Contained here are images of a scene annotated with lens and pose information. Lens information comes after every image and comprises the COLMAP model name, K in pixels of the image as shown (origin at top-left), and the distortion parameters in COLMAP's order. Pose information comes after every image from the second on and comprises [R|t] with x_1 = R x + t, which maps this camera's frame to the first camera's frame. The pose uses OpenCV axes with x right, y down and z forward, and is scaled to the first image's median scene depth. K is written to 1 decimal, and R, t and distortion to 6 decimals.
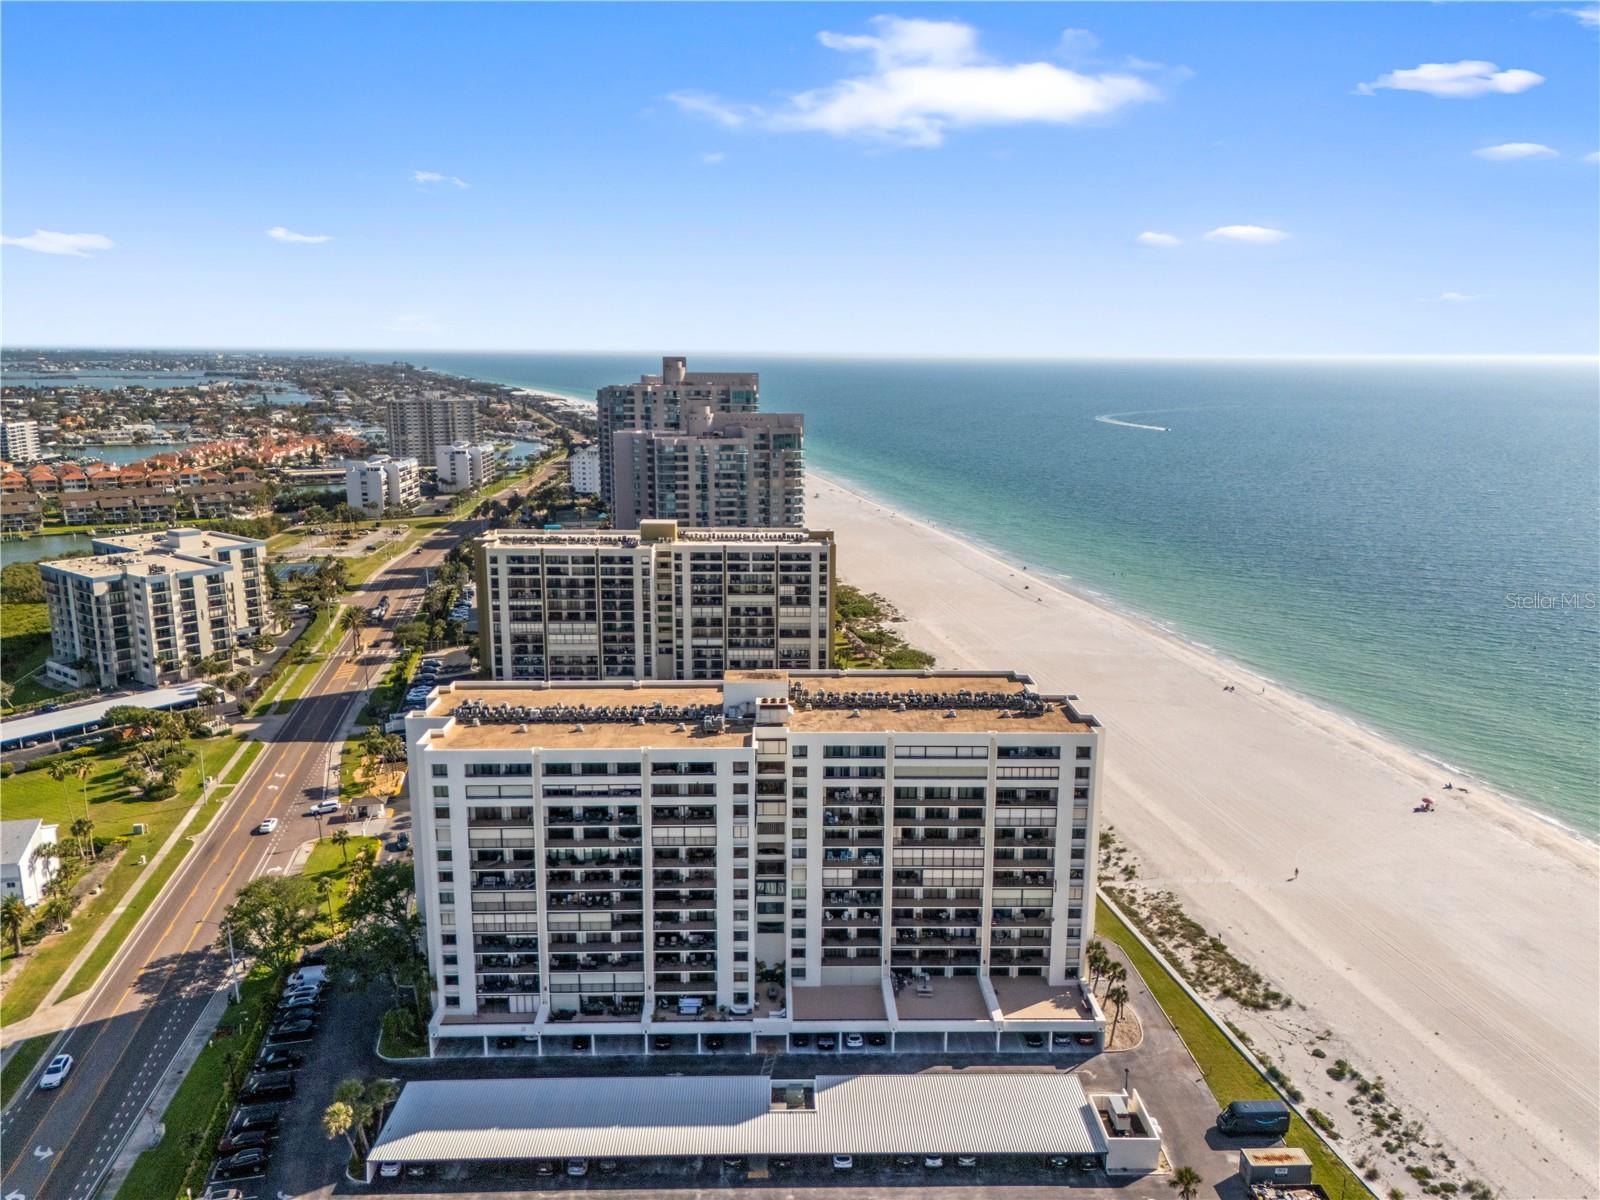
lens RADIAL K [[1174.7, 0, 802.9], [0, 1174.7, 602.4], [0, 0, 1]] dist [0.083554, -0.070739]
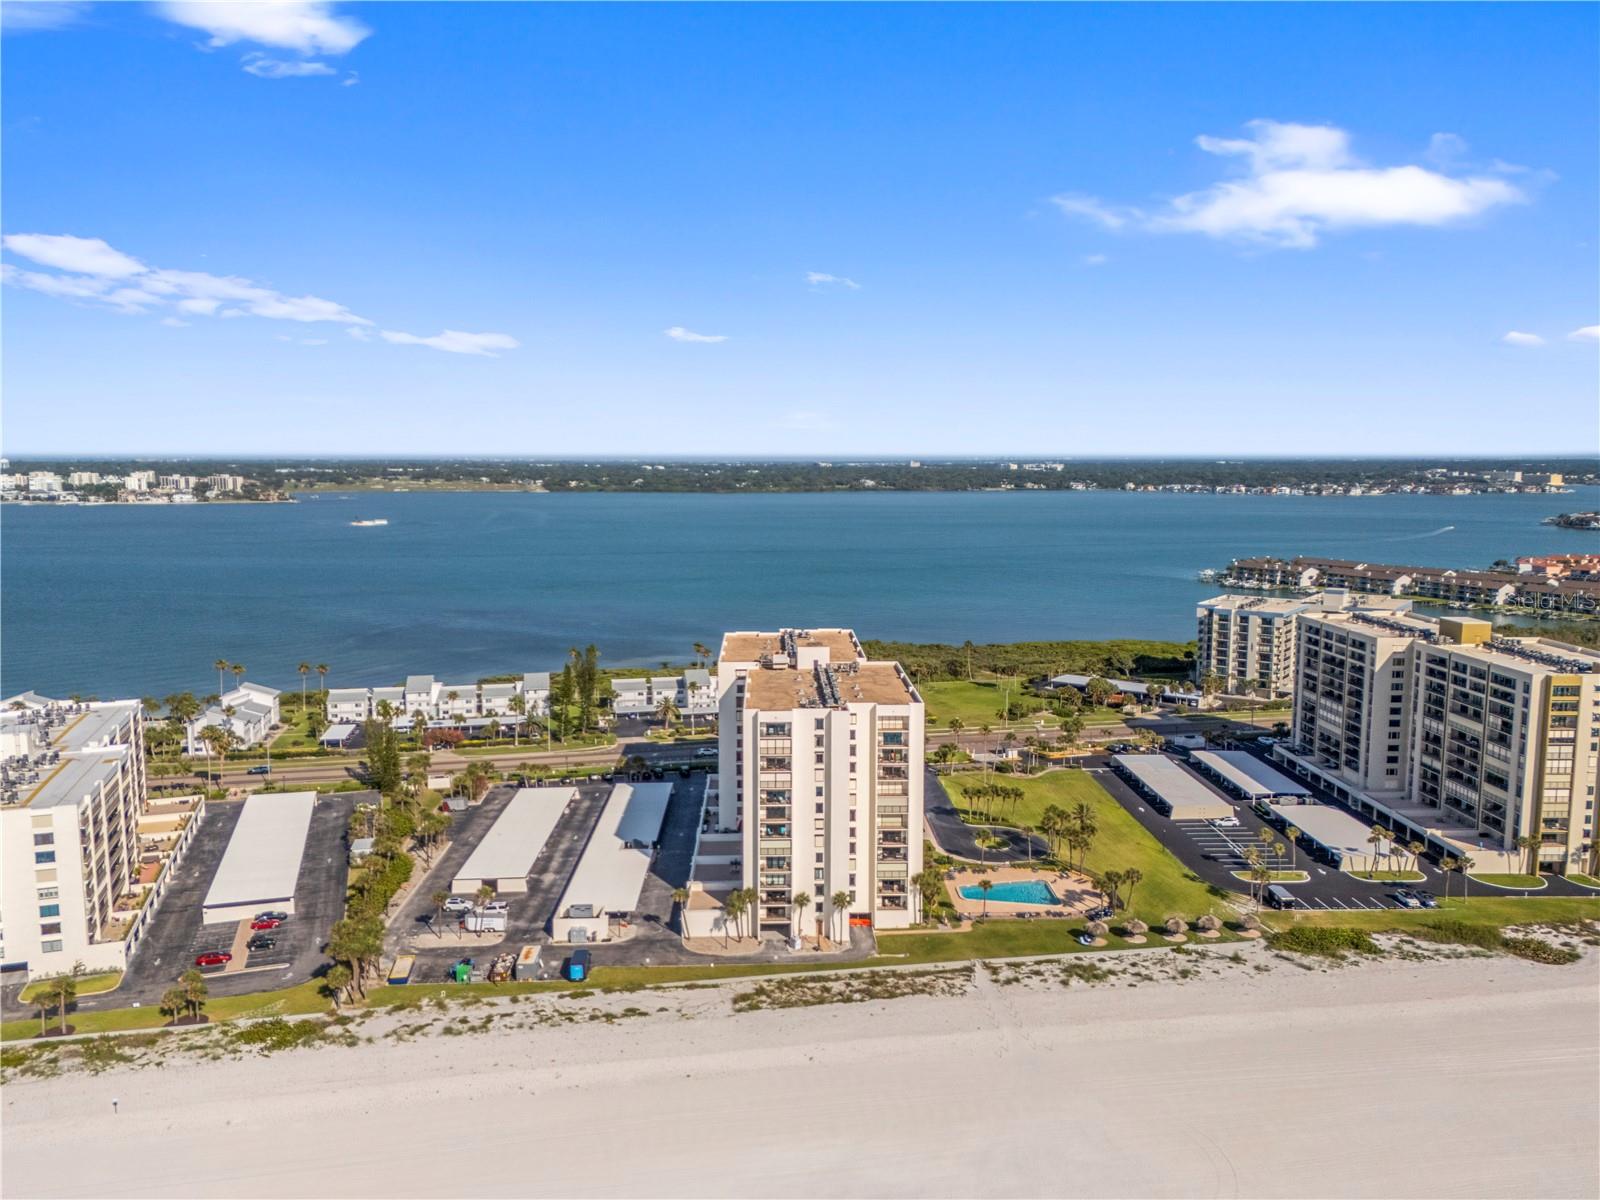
lens RADIAL K [[1174.7, 0, 796.8], [0, 1174.7, 592.2], [0, 0, 1]] dist [0.083554, -0.070739]
pose [[0.002723, 0.109050, -0.994033, 1.167288], [-0.209856, 0.971964, 0.106054, -0.123800], [0.977729, 0.208315, 0.025531, 0.778113]]
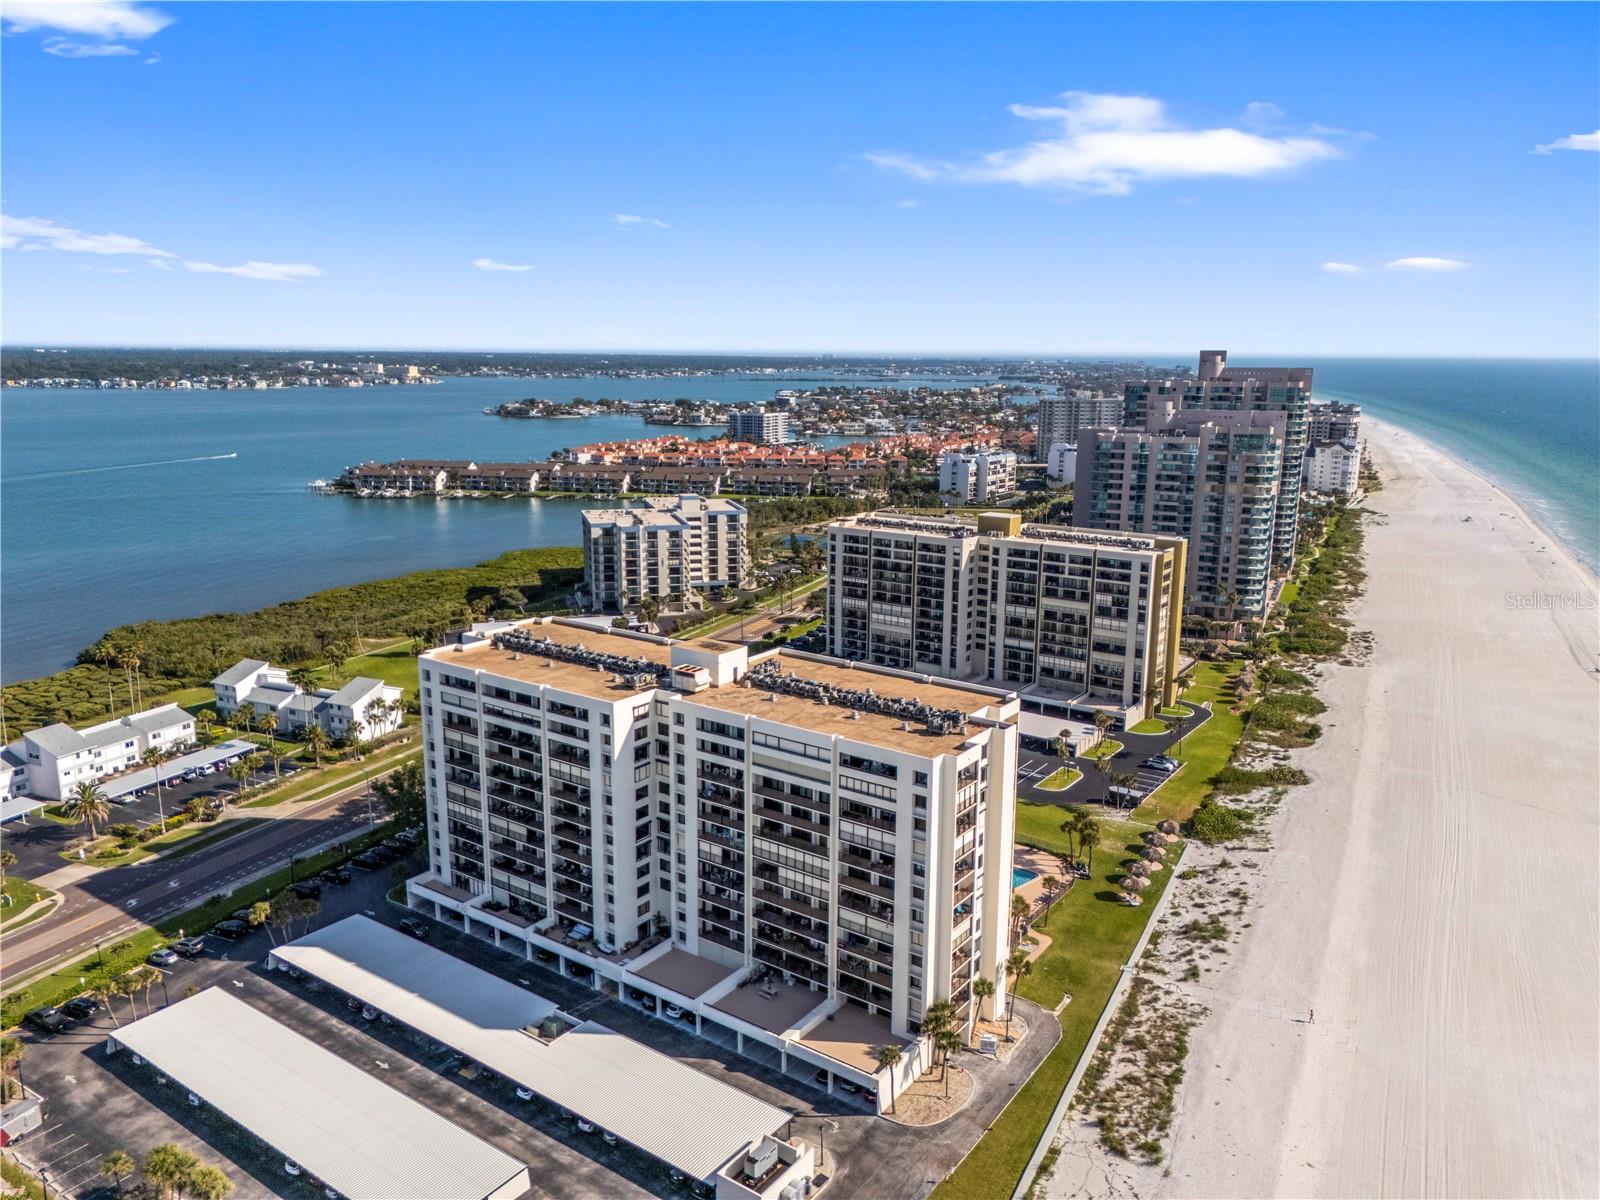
lens RADIAL K [[1174.7, 0, 801.3], [0, 1174.7, 614.4], [0, 0, 1]] dist [0.083554, -0.070739]
pose [[0.796336, 0.130612, -0.590584, 0.522582], [-0.127269, 0.990730, 0.047500, -0.019201], [0.591314, 0.037337, 0.805577, 0.186260]]
